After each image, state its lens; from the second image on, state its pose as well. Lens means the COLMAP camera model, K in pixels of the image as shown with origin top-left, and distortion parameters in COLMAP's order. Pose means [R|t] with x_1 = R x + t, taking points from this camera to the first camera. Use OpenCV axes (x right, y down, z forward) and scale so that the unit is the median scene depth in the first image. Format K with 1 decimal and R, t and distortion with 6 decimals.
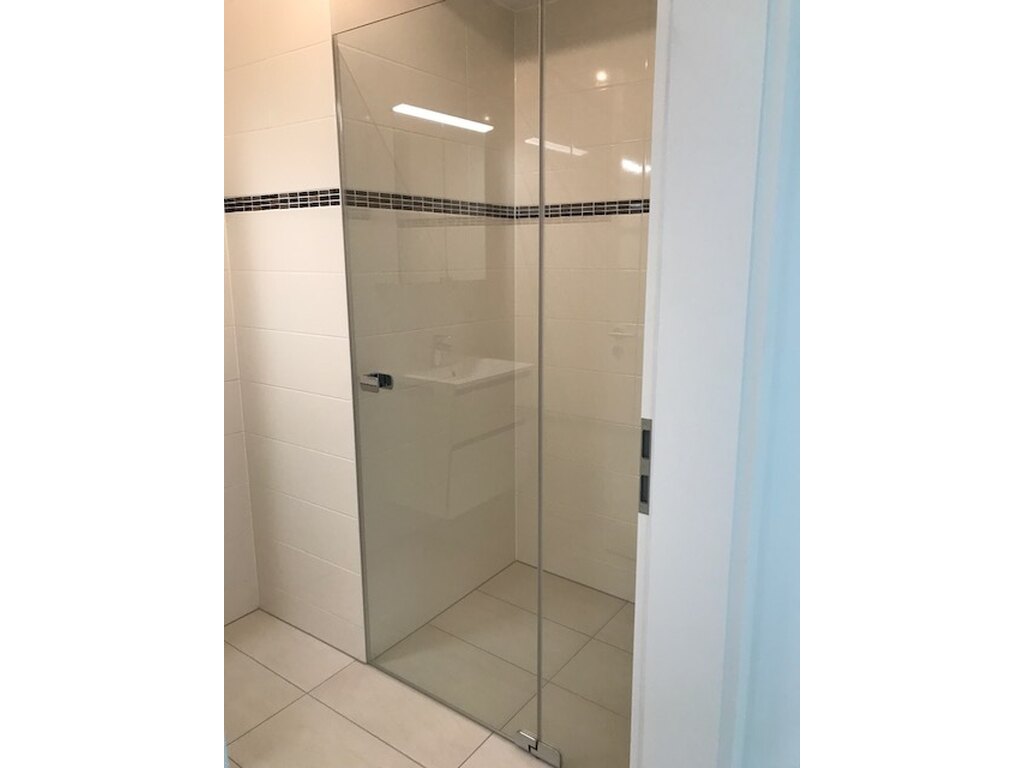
lens RADIAL K [[634.3, 0, 512.0], [0, 634.3, 384.0], [0, 0, 1]] dist [0.019343, 0.000186]
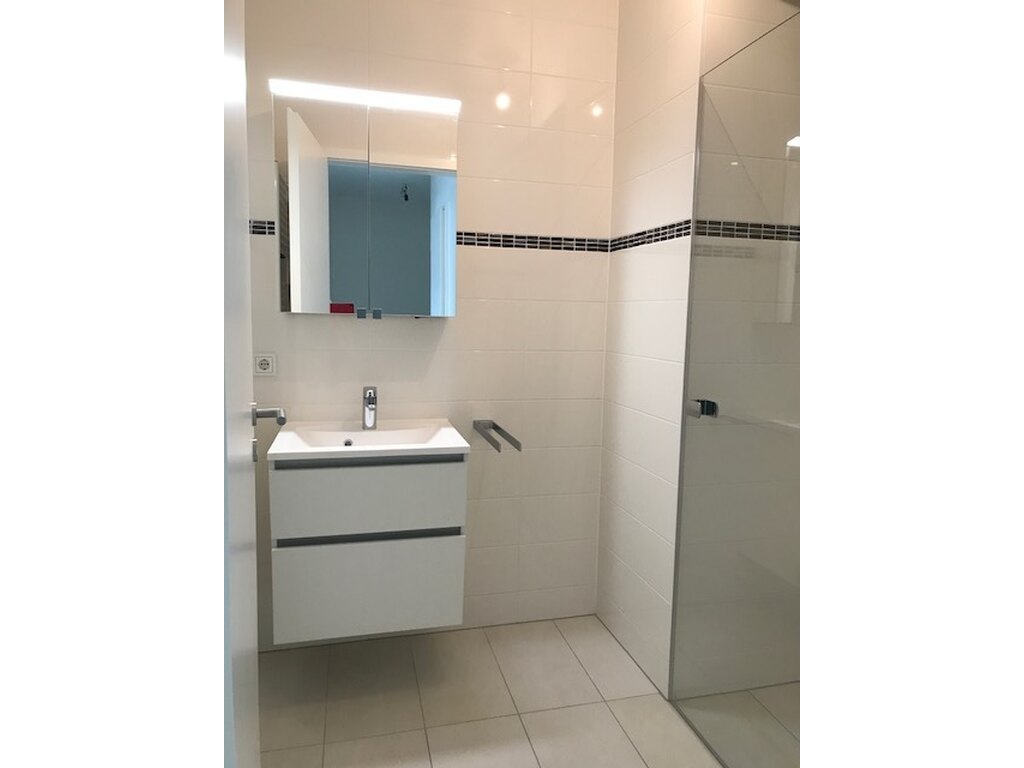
lens RADIAL K [[634.3, 0, 512.0], [0, 634.3, 384.0], [0, 0, 1]] dist [0.019343, 0.000186]
pose [[0.770514, 0.094996, -0.630305, 0.177016], [-0.155792, 0.986909, -0.041707, 0.046331], [0.618092, 0.130332, 0.775226, 0.043157]]
